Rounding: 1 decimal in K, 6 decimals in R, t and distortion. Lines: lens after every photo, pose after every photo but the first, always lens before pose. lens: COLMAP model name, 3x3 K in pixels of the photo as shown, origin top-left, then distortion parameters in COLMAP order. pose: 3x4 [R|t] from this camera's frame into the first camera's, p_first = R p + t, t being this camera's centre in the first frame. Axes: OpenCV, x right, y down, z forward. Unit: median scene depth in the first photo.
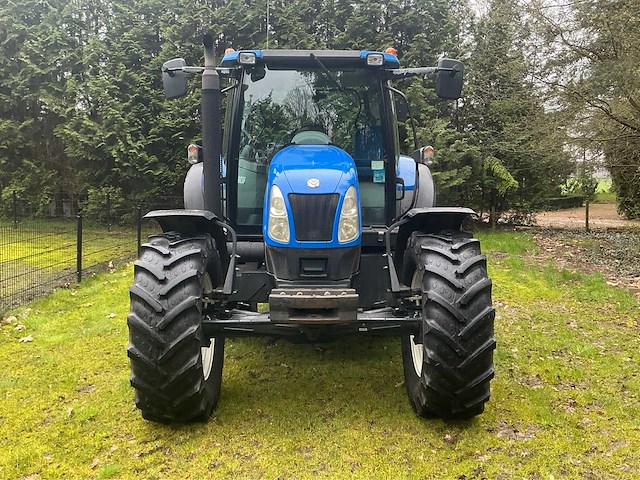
lens RADIAL K [[599.8, 0, 320.0], [0, 599.8, 239.6], [0, 0, 1]] dist [0.021697, 0.000000]
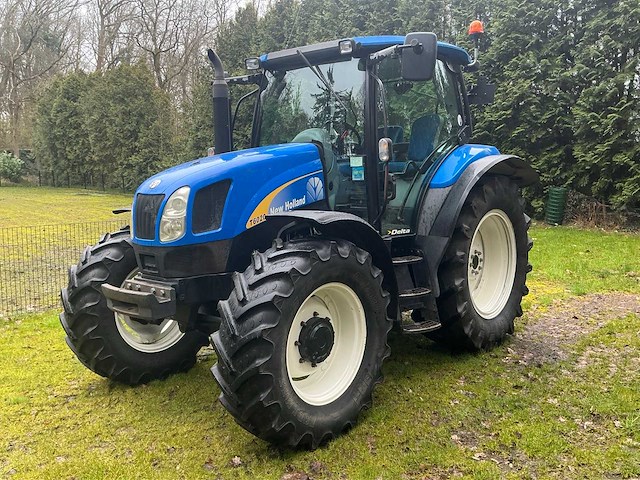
lens RADIAL K [[599.8, 0, 322.4], [0, 599.8, 224.1], [0, 0, 1]] dist [0.021697, 0.000000]
pose [[0.753682, 0.039252, -0.656067, 0.662597], [-0.048095, 0.998833, 0.004508, -0.031287], [0.655478, 0.028156, 0.754690, 0.286629]]
